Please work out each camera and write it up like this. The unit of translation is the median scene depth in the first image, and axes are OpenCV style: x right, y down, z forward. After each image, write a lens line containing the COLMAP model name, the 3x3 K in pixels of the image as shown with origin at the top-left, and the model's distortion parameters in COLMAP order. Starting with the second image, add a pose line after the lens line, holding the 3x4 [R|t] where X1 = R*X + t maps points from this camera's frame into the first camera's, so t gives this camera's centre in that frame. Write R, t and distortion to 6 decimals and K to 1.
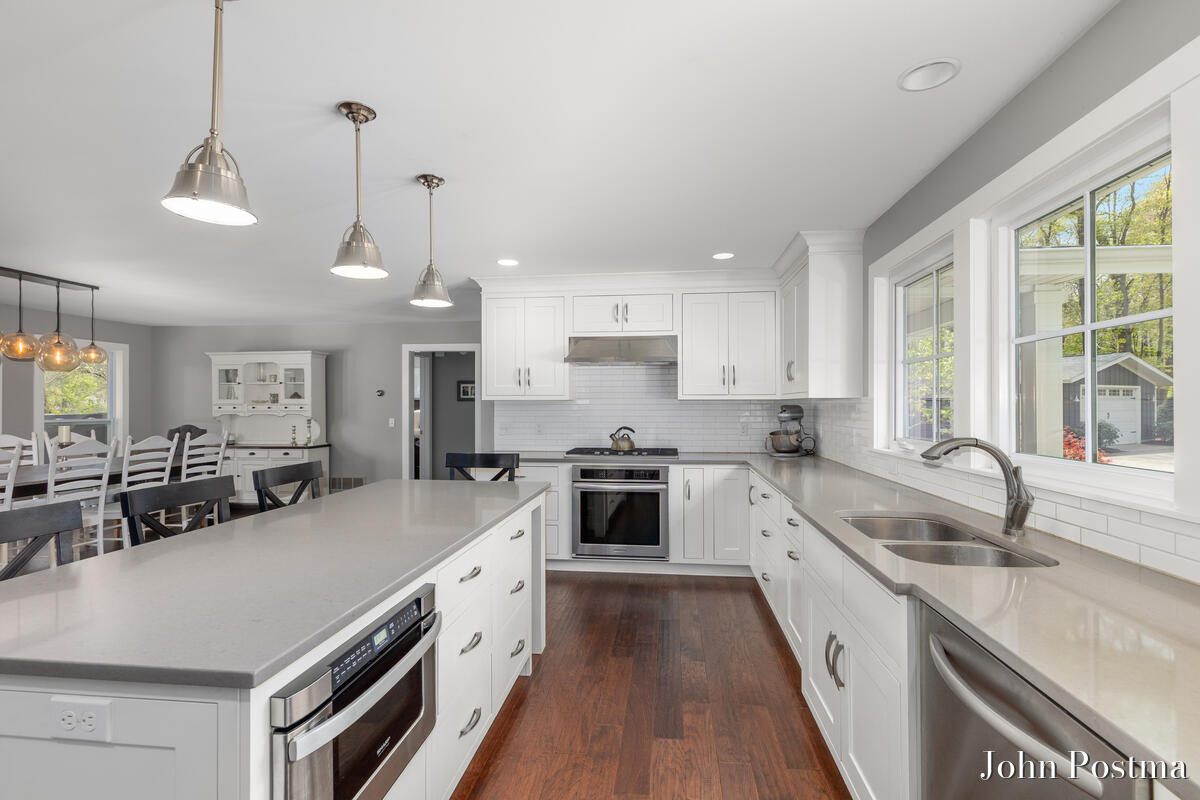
lens RADIAL K [[546.9, 0, 597.4], [0, 546.9, 400.9], [0, 0, 1]] dist [-0.005913, -0.000316]
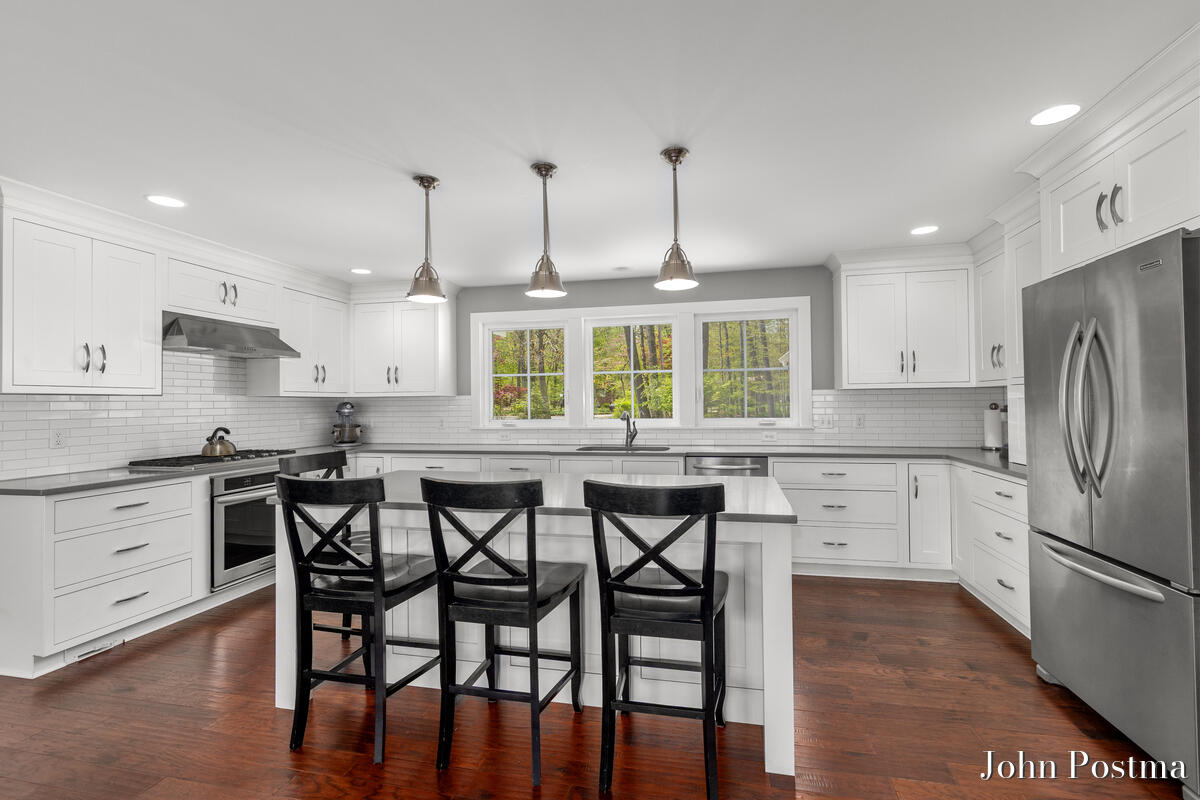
lens RADIAL K [[546.9, 0, 600.3], [0, 546.9, 399.4], [0, 0, 1]] dist [-0.005913, -0.000316]
pose [[0.179136, 0.003434, 0.983818, -0.687501], [-0.005889, 0.999980, -0.002418, 0.002138], [-0.983807, -0.005360, 0.179152, 0.276307]]
